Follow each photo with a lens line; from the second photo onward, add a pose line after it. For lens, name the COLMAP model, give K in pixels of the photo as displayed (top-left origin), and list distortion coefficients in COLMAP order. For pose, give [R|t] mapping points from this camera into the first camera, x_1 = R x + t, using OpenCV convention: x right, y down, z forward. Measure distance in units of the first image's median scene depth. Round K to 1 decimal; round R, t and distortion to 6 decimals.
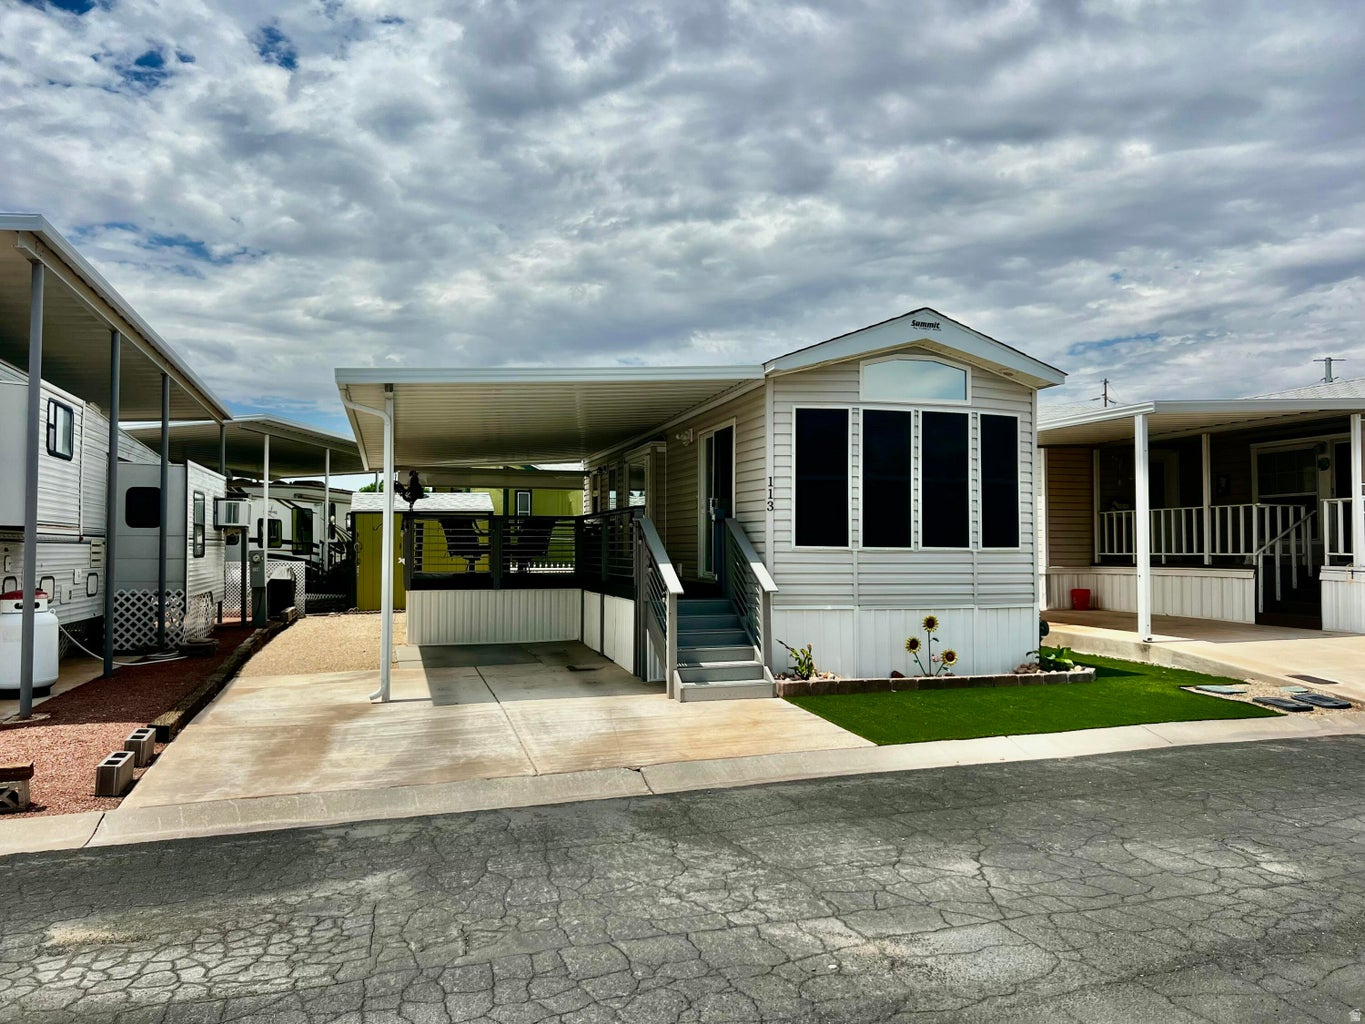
lens RADIAL K [[1028.9, 0, 688.8], [0, 1028.9, 504.9], [0, 0, 1]] dist [0.054741, -0.066374]
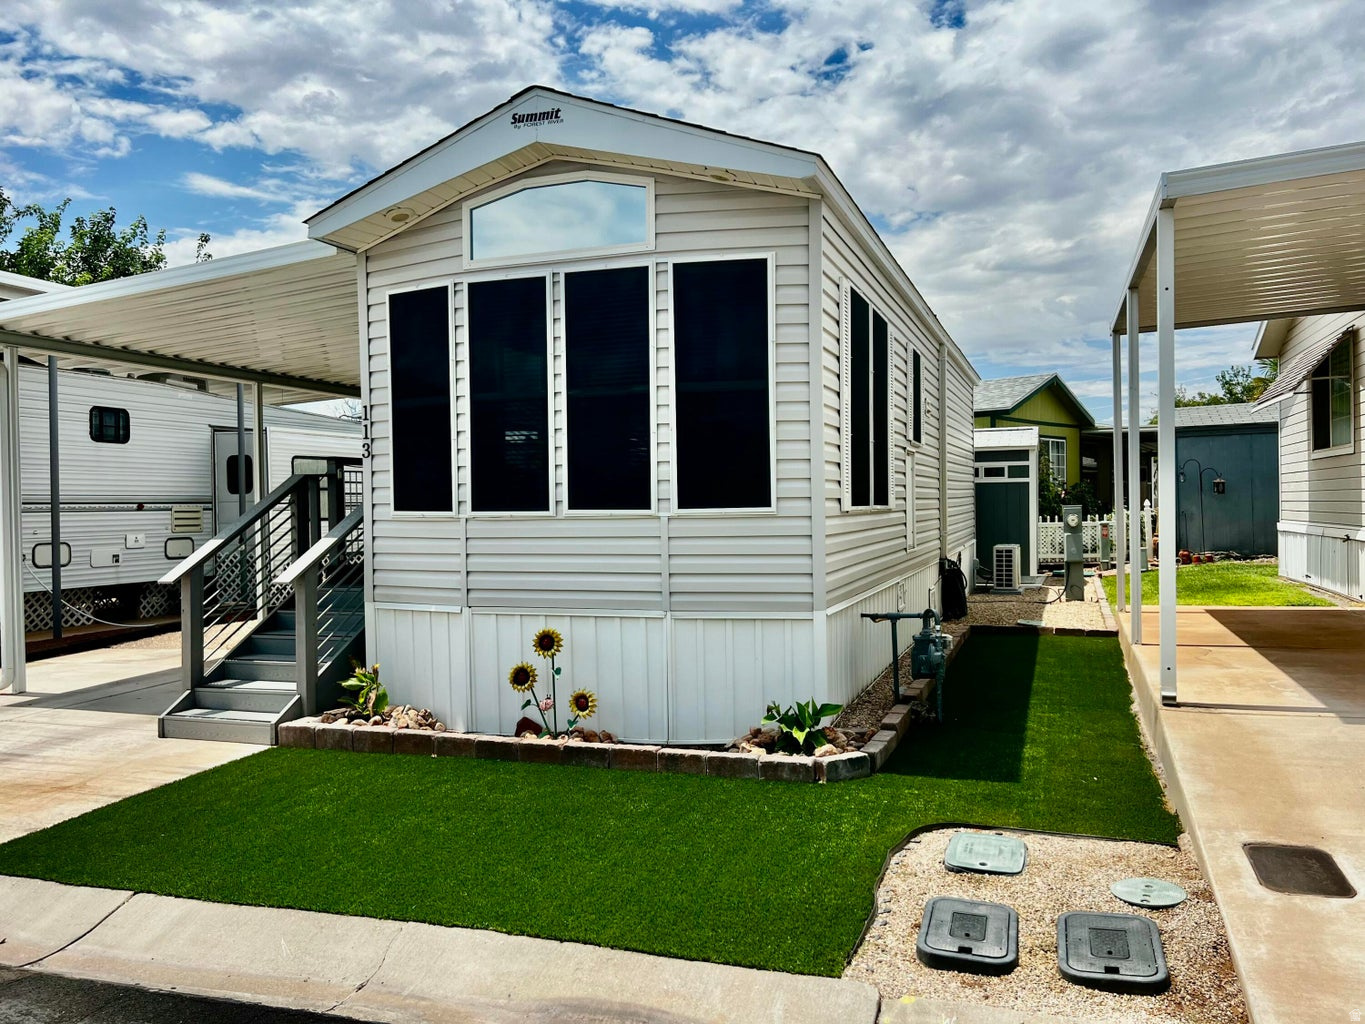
lens RADIAL K [[1028.9, 0, 673.1], [0, 1028.9, 498.9], [0, 0, 1]] dist [0.054741, -0.066374]
pose [[0.797515, -0.015983, -0.603087, 0.607172], [0.041946, 0.998699, 0.029002, 0.020196], [0.601839, -0.048427, 0.797148, 0.563839]]
